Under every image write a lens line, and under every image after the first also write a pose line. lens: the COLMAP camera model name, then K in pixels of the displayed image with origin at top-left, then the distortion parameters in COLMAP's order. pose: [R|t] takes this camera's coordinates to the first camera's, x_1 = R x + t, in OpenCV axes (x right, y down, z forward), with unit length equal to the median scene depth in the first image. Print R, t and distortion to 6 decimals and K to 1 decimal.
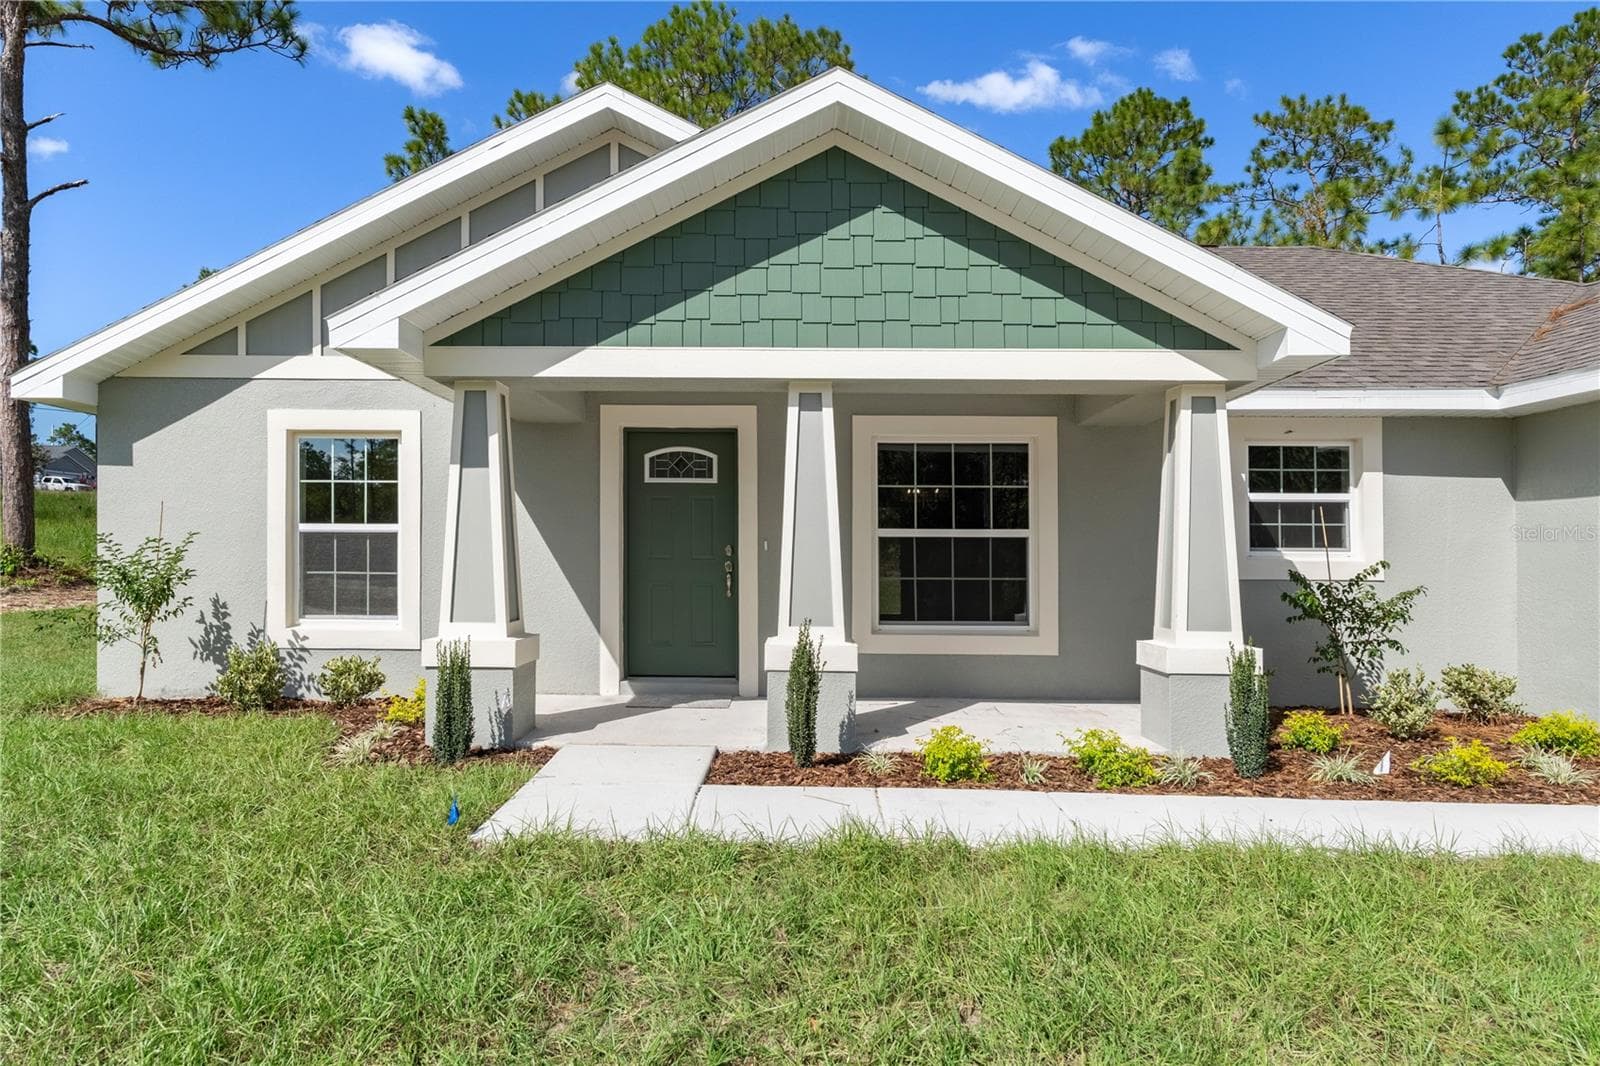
lens RADIAL K [[1016.4, 0, 800.0], [0, 1016.4, 533.0], [0, 0, 1]] dist [0.004994, 0.001455]
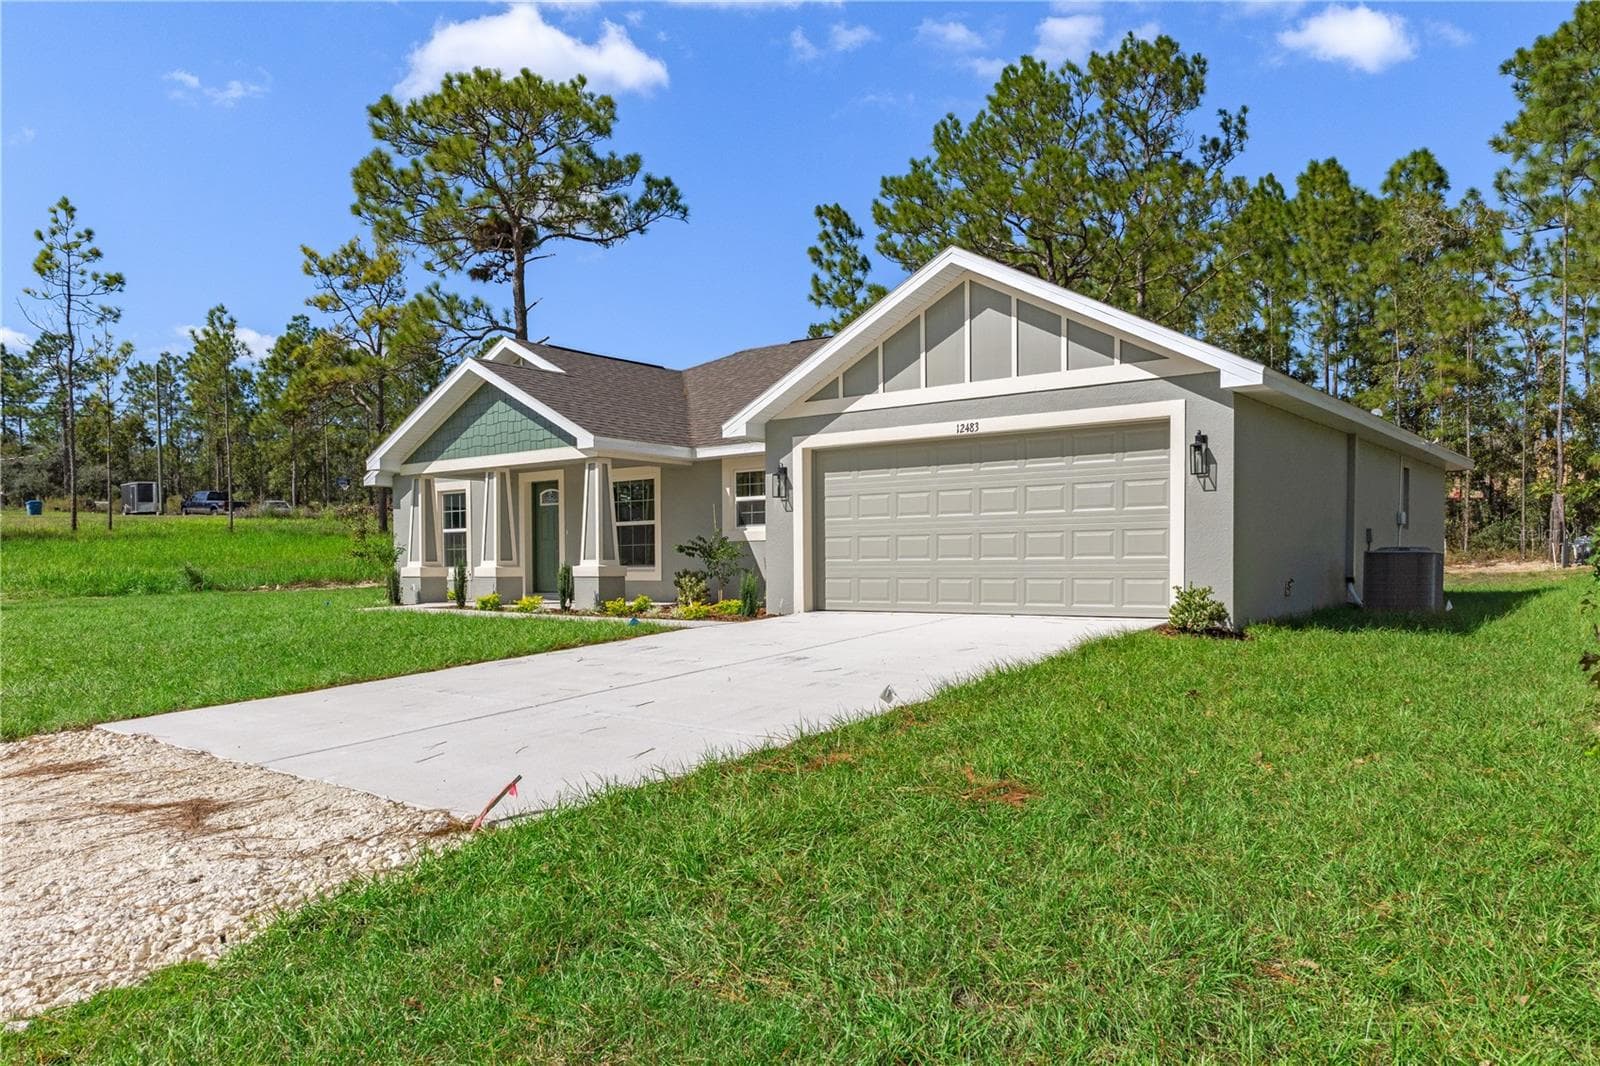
lens RADIAL K [[1016.4, 0, 800.0], [0, 1016.4, 533.0], [0, 0, 1]] dist [0.004994, 0.001455]
pose [[0.834053, -0.031756, -0.550769, 1.587339], [0.033376, 0.999418, -0.007082, 0.046037], [0.550673, -0.012476, 0.834628, -0.552228]]
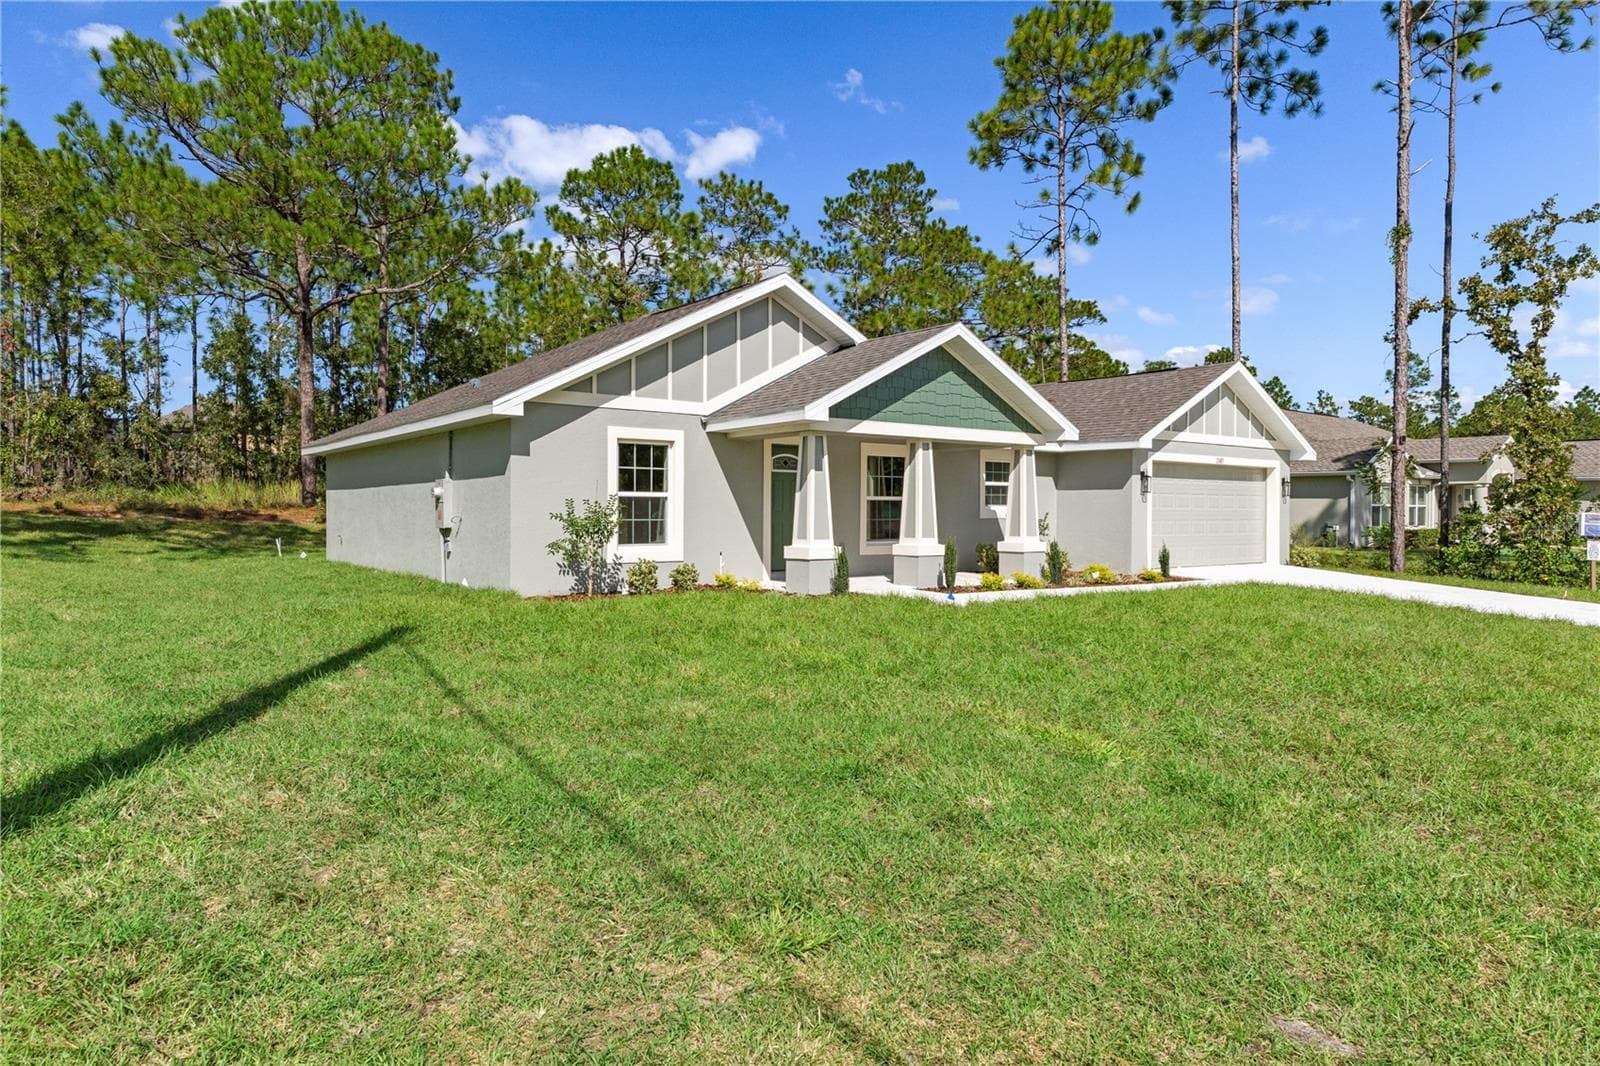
lens RADIAL K [[1016.4, 0, 800.0], [0, 1016.4, 533.0], [0, 0, 1]] dist [0.004994, 0.001455]
pose [[0.767524, -0.019273, 0.640731, -1.377680], [-0.009667, 0.999086, 0.041632, -0.014542], [-0.640948, -0.038147, 0.766636, -0.535753]]
